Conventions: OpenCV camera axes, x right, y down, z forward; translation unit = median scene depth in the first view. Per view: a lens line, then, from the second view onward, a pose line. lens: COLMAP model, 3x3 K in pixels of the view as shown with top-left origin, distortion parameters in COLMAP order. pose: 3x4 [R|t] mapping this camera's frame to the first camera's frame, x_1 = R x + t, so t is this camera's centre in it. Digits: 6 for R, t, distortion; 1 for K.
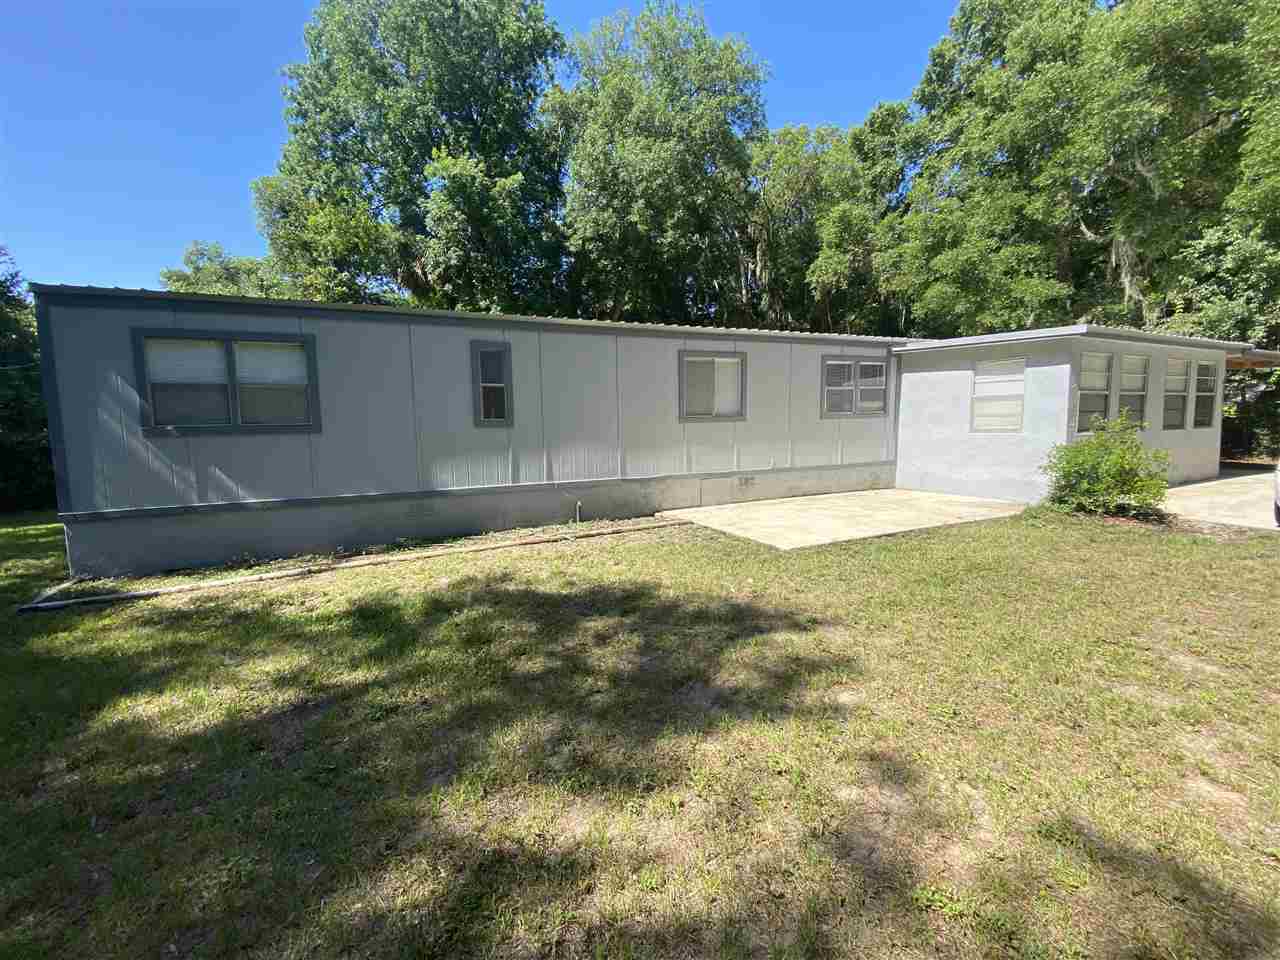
lens RADIAL K [[539.0, 0, 640.0], [0, 539.0, 480.0], [0, 0, 1]] dist [-0.001254, -0.000188]
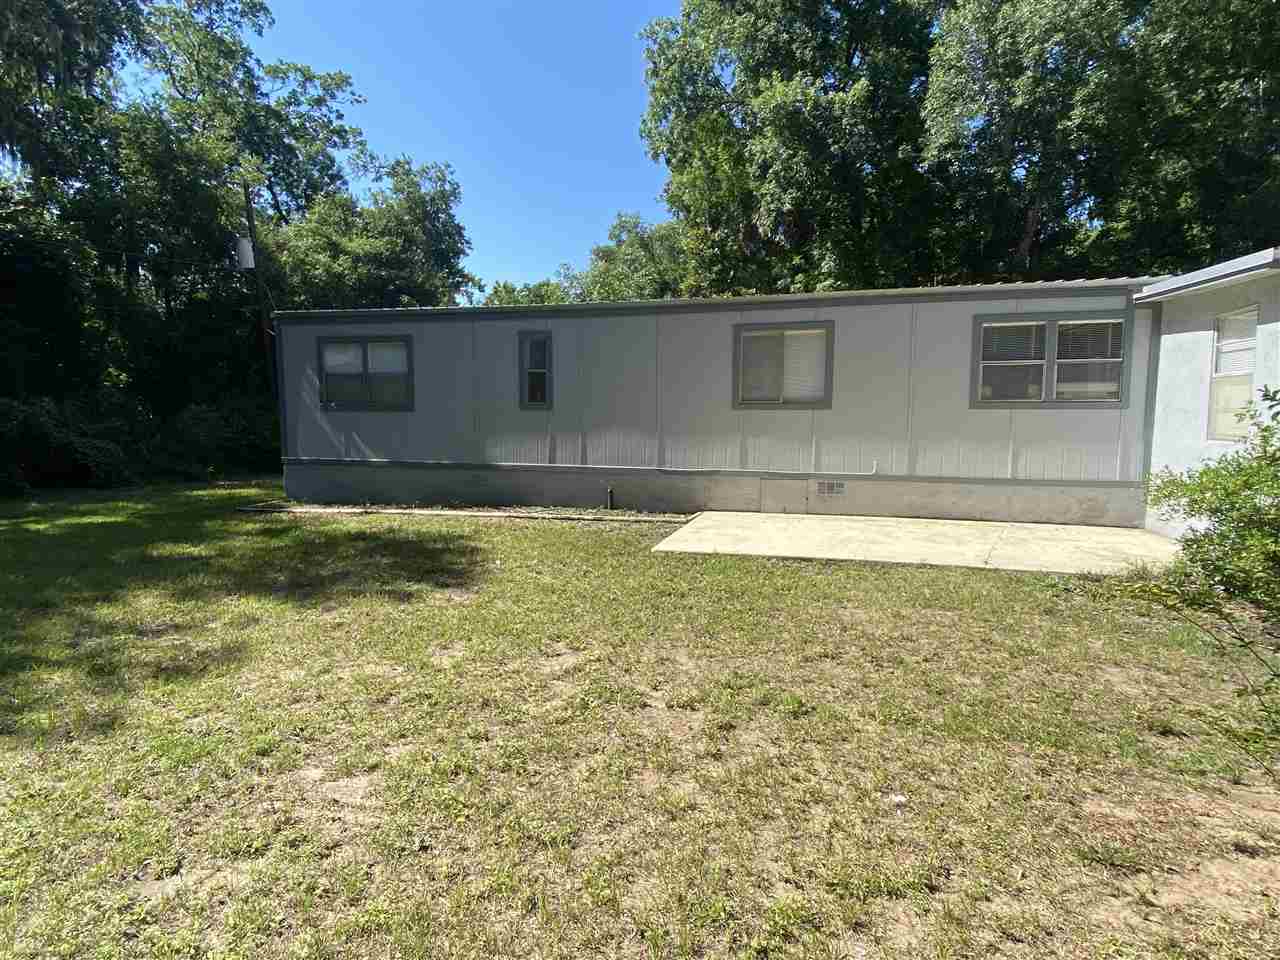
lens RADIAL K [[741.8, 0, 640.0], [0, 741.8, 480.0], [0, 0, 1]] dist [-0.000475, -0.001052]
pose [[0.753726, 0.086274, -0.651501, 0.689953], [-0.085099, 0.995812, 0.033417, -0.020879], [0.651656, 0.030255, 0.757911, 0.017324]]
